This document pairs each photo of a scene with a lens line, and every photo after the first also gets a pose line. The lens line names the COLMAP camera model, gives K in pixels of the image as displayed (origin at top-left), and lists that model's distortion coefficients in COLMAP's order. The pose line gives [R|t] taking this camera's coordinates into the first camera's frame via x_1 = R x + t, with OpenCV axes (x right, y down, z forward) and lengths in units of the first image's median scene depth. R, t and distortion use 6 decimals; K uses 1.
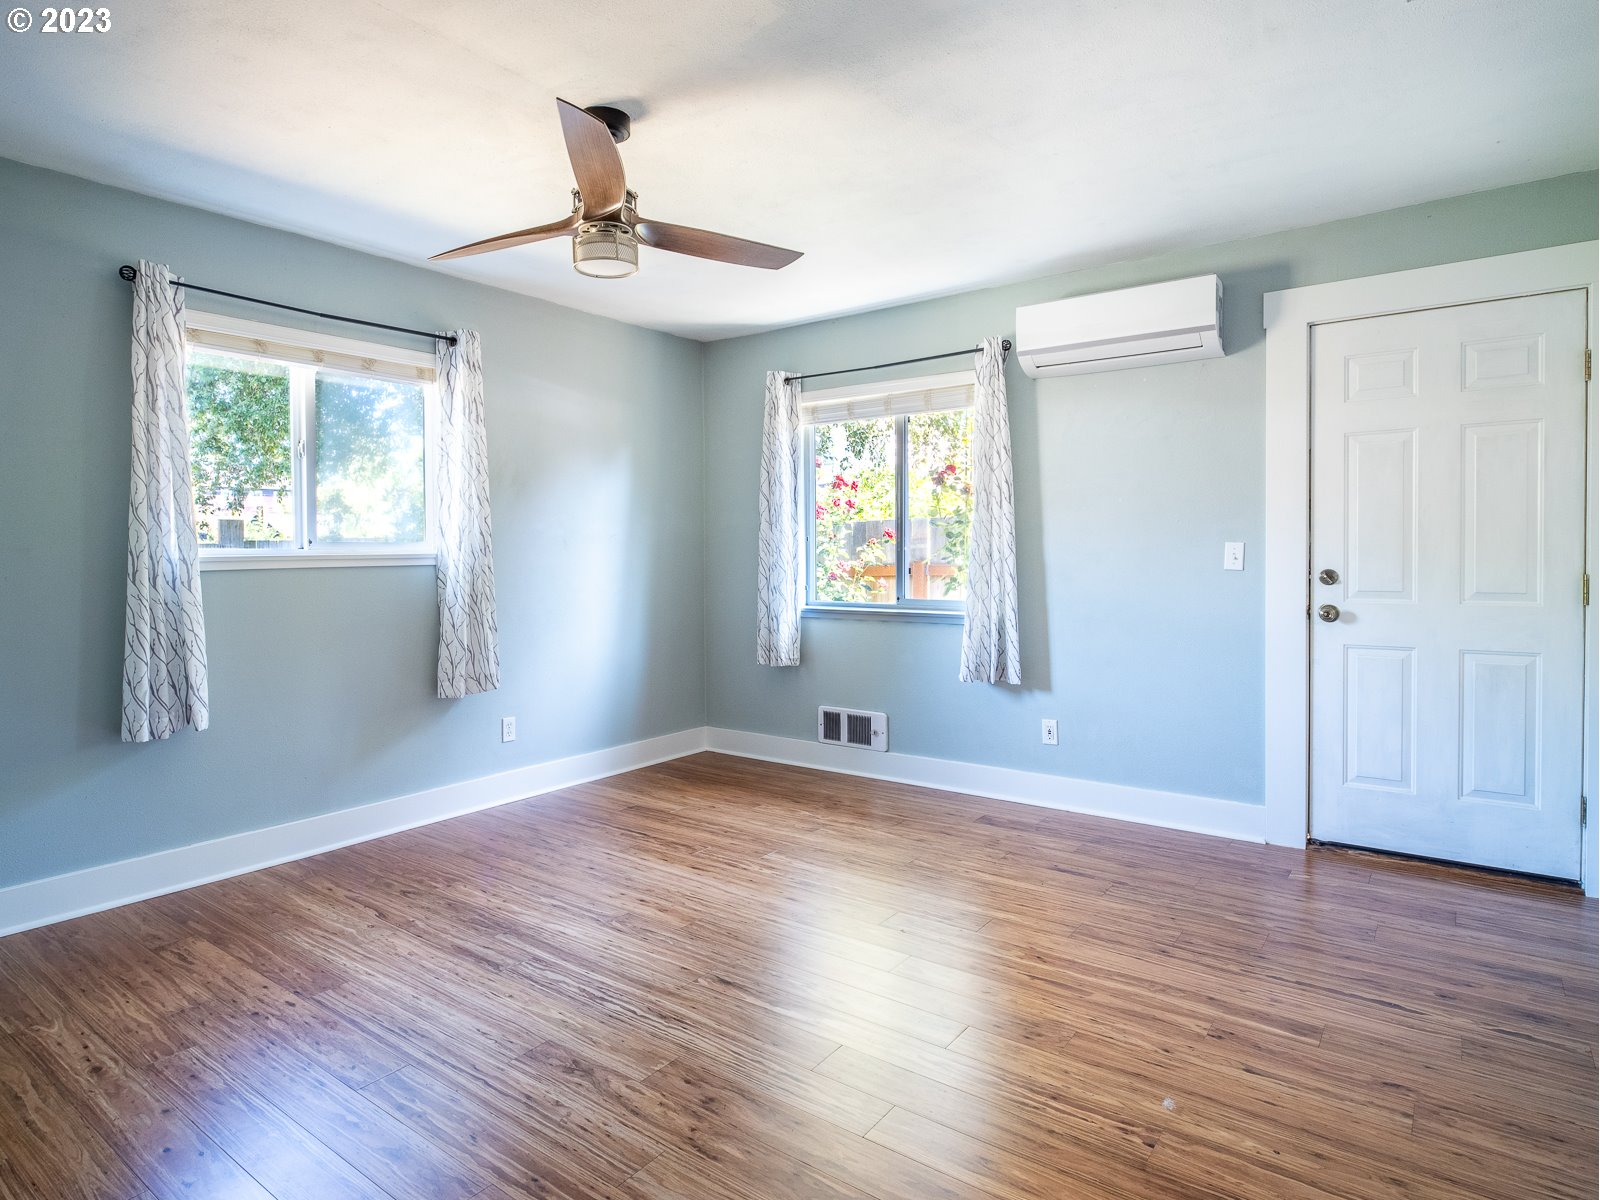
lens RADIAL K [[912.5, 0, 759.5], [0, 912.5, 602.8], [0, 0, 1]] dist [-0.002717, -0.002332]
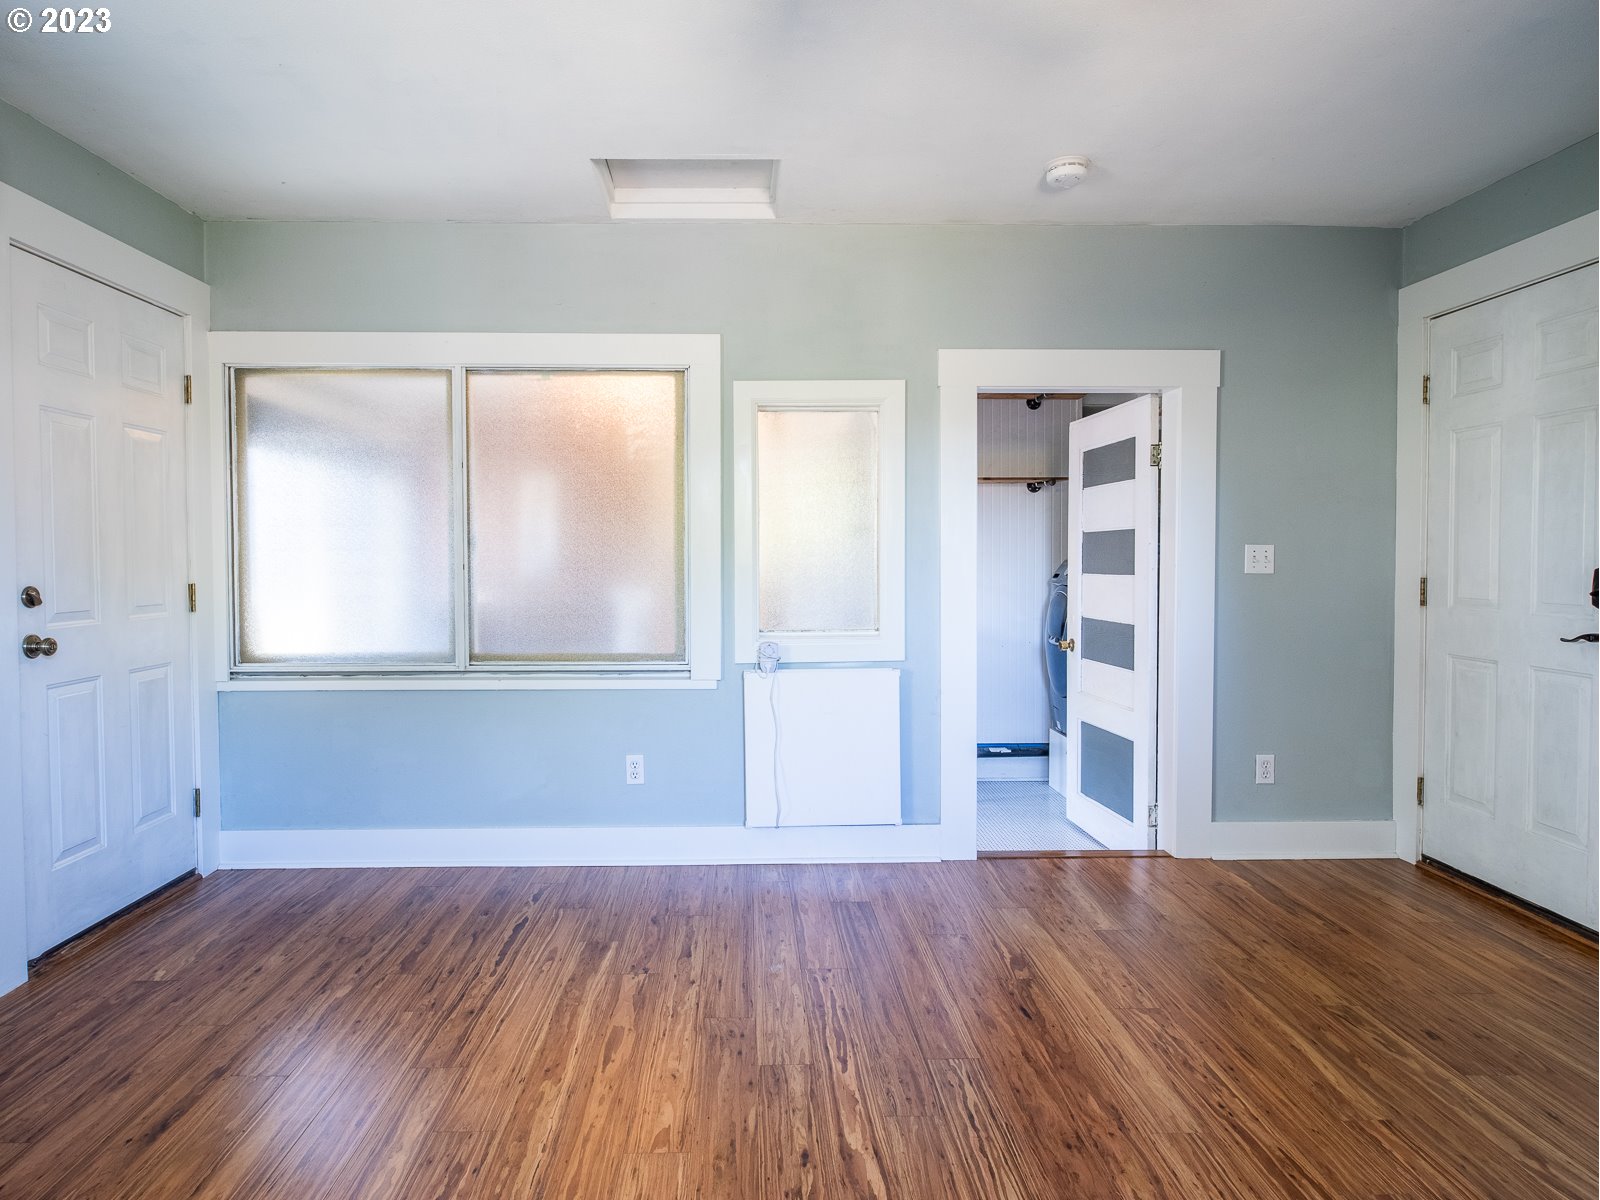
lens RADIAL K [[912.5, 0, 759.5], [0, 912.5, 602.8], [0, 0, 1]] dist [-0.002717, -0.002332]
pose [[-0.627370, -0.029147, 0.778175, -0.419518], [0.048335, 0.995915, 0.076270, -0.069498], [-0.777219, 0.085462, -0.623399, 1.328841]]
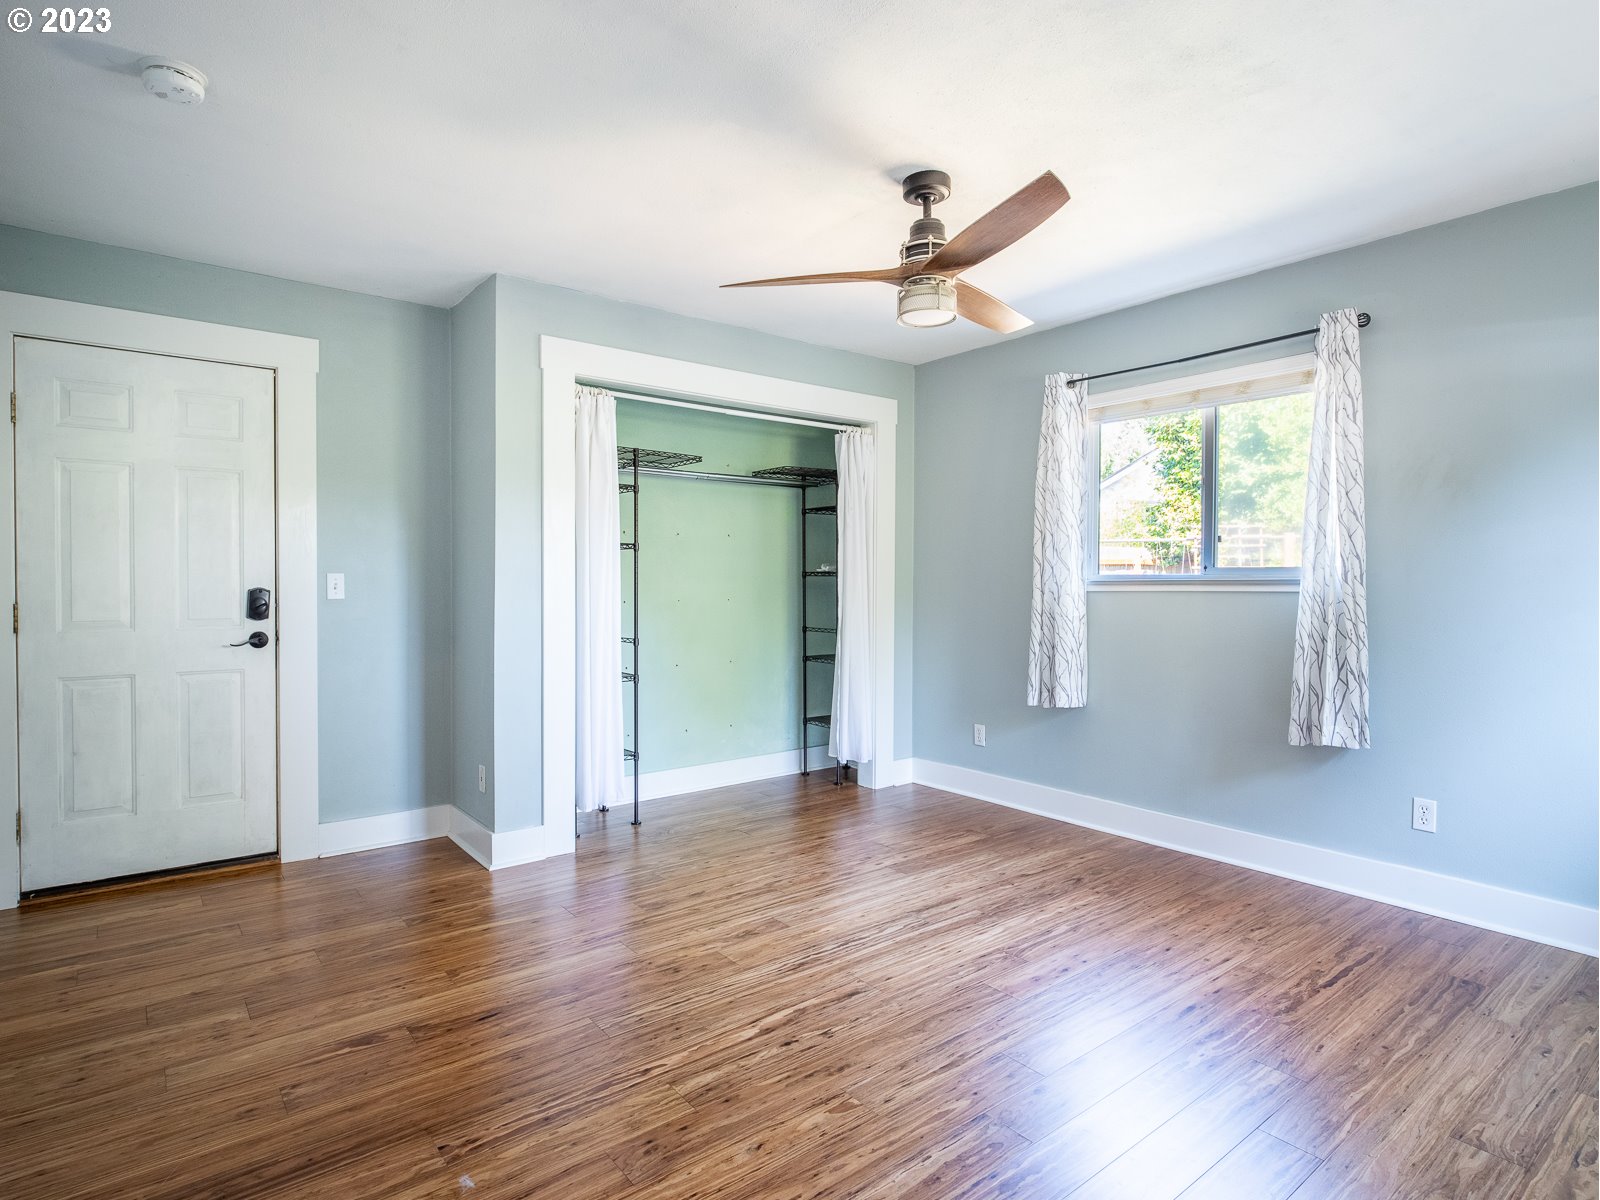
lens RADIAL K [[857.9, 0, 804.2], [0, 857.9, 580.0], [0, 0, 1]] dist [0.001499, -0.001285]
pose [[-0.238493, 0.005559, -0.971128, 0.883292], [-0.050636, 0.998552, 0.018152, -0.067794], [0.969823, 0.053503, -0.237866, 1.101110]]
